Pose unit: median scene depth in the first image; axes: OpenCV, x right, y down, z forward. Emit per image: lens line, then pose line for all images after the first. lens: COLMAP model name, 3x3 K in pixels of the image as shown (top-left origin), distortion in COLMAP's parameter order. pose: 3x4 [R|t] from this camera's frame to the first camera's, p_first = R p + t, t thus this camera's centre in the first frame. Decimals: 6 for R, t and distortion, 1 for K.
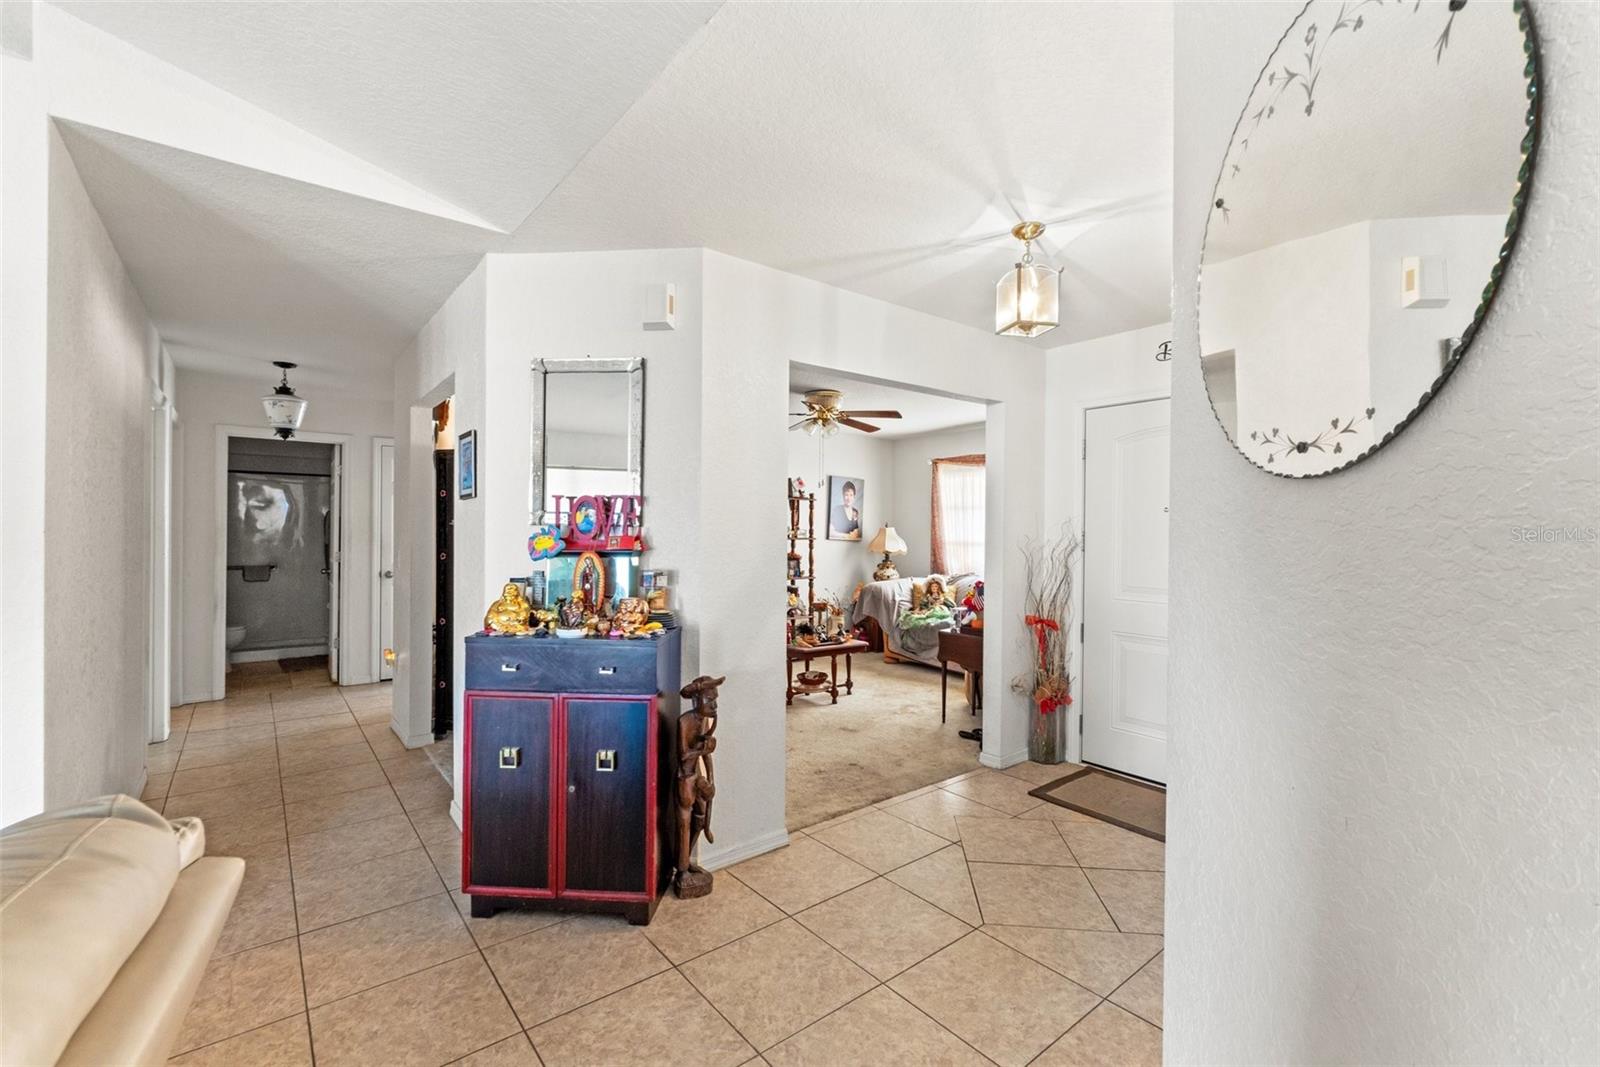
lens RADIAL K [[692.9, 0, 802.0], [0, 692.9, 528.7], [0, 0, 1]] dist [-0.004286, 0.000049]
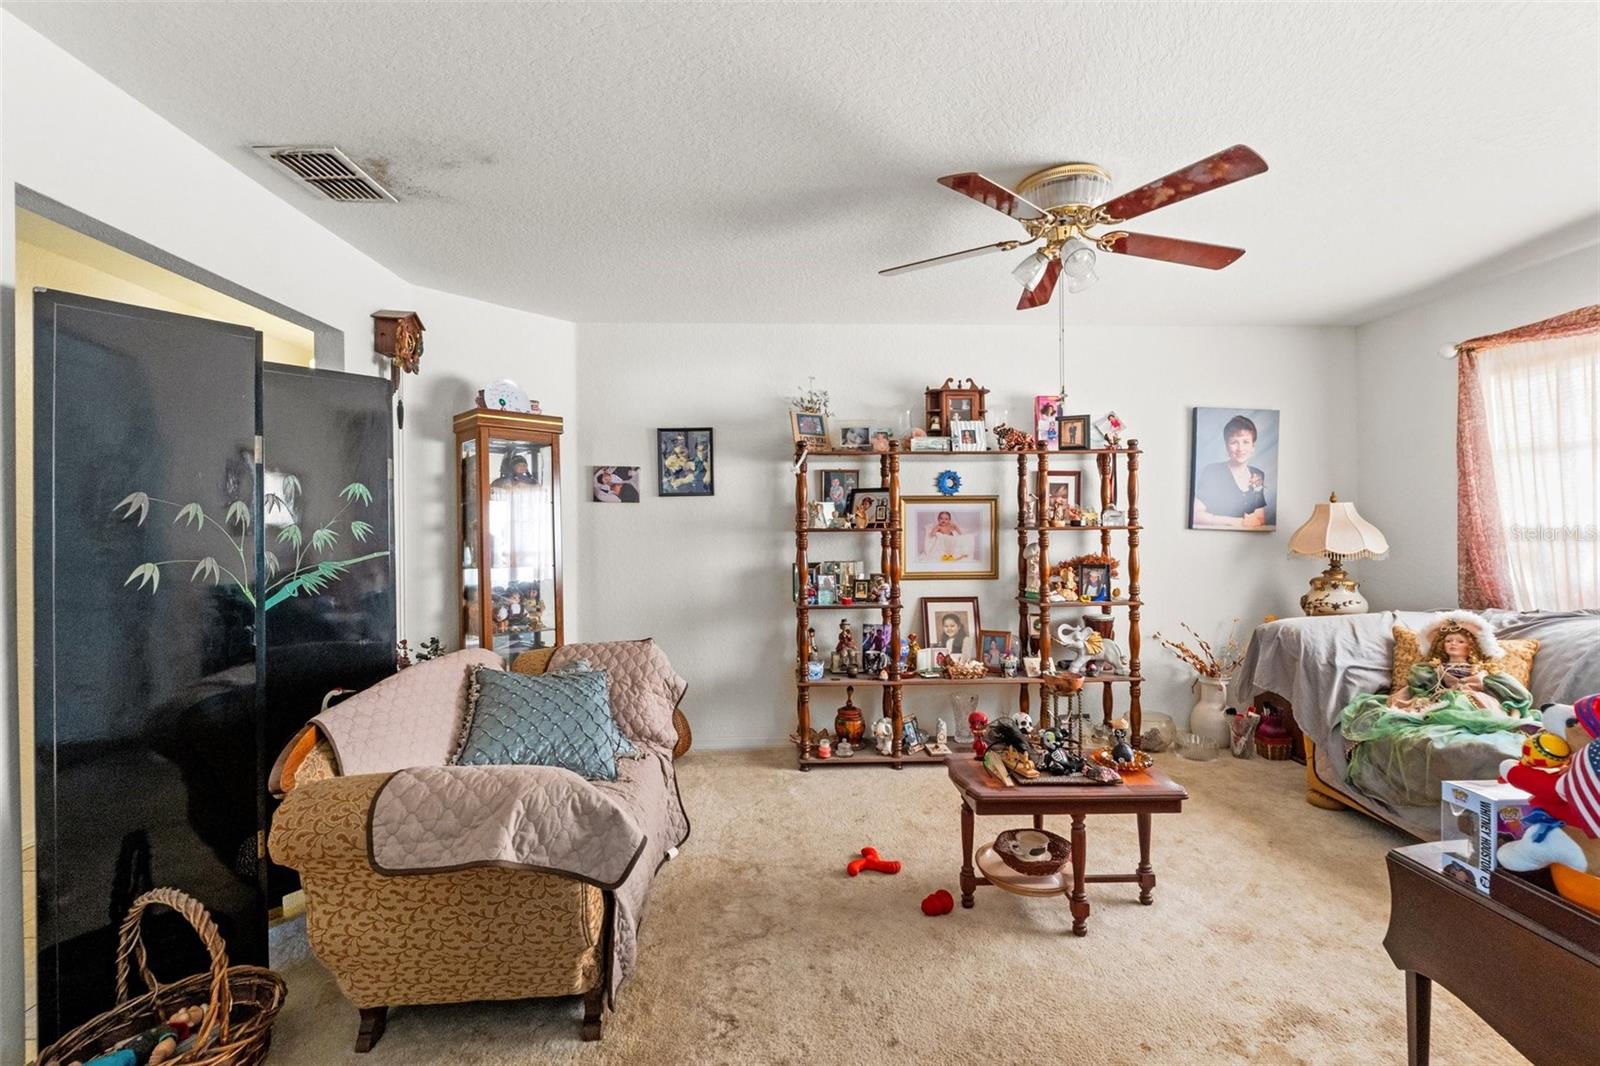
lens RADIAL K [[692.9, 0, 803.6], [0, 692.9, 526.1], [0, 0, 1]] dist [-0.004286, 0.000049]
pose [[0.809852, -0.014727, -0.586449, 0.117062], [0.014510, 0.999882, -0.005072, 0.012553], [0.586455, -0.004402, 0.809970, 0.439410]]
